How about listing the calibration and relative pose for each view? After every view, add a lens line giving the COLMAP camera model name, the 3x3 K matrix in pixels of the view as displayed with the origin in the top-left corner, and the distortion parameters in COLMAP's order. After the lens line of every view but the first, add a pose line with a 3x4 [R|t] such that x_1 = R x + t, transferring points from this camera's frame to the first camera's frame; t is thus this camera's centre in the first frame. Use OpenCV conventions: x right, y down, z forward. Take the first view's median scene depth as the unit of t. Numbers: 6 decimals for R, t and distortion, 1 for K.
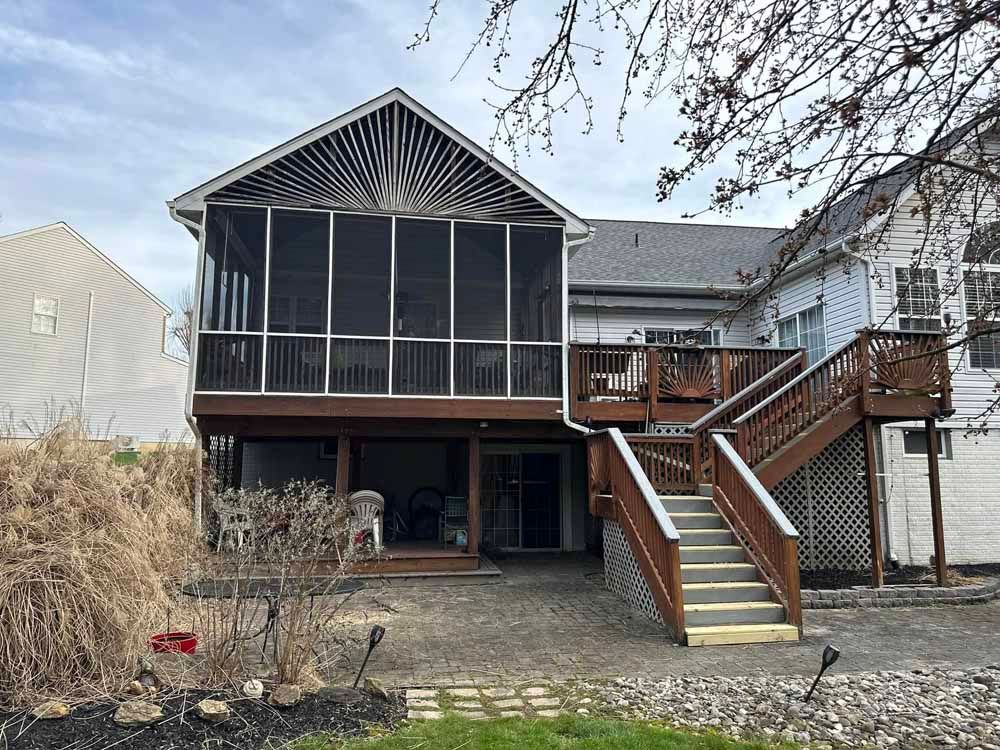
lens RADIAL K [[744.4, 0, 499.0], [0, 744.4, 360.3], [0, 0, 1]] dist [0.045034, -0.000287]
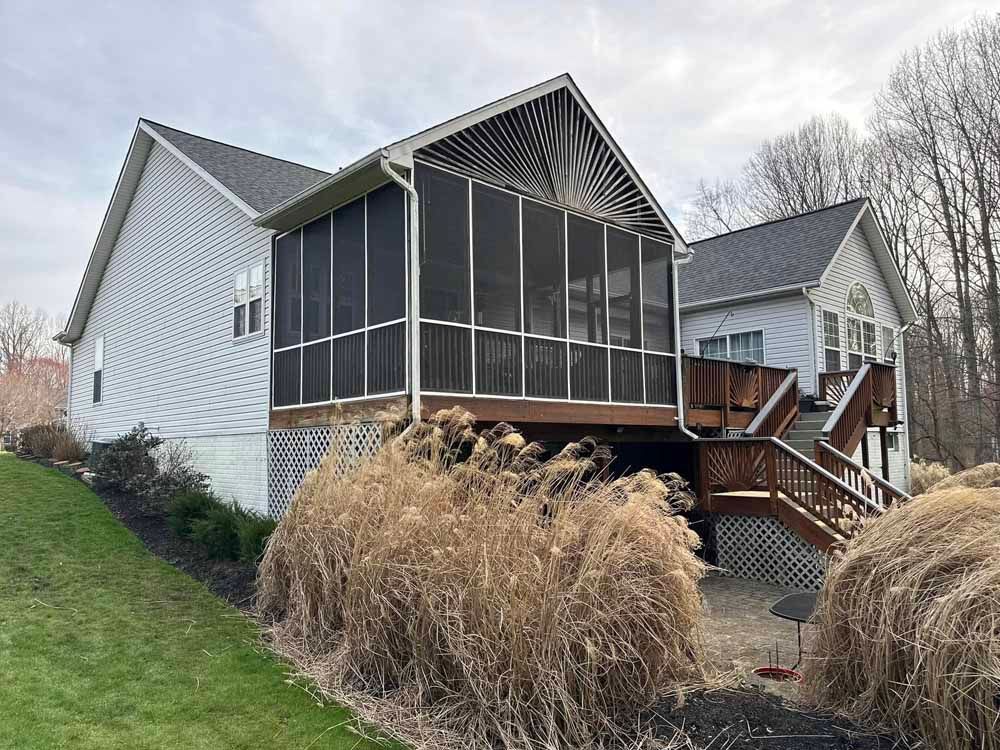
lens RADIAL K [[750.1, 0, 500.0], [0, 750.1, 375.0], [0, 0, 1]] dist [0.044837, -0.001204]
pose [[0.815834, 0.041712, 0.576779, -0.748325], [-0.066681, 0.997528, 0.022179, -0.000961], [-0.574428, -0.056554, 0.816599, 0.257938]]
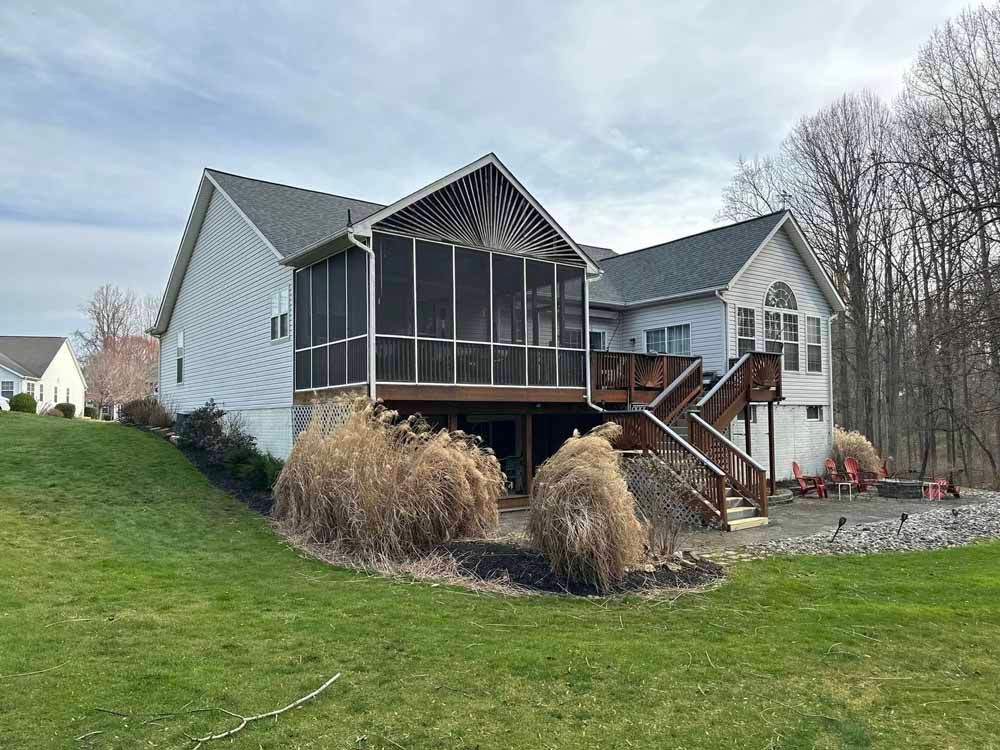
lens RADIAL K [[763.1, 0, 500.0], [0, 763.1, 375.0], [0, 0, 1]] dist [0.092710, -0.000948]
pose [[0.869145, 0.014588, 0.494343, -0.804094], [-0.055819, 0.996071, 0.068745, -0.067490], [-0.491398, -0.087343, 0.866544, -0.222722]]
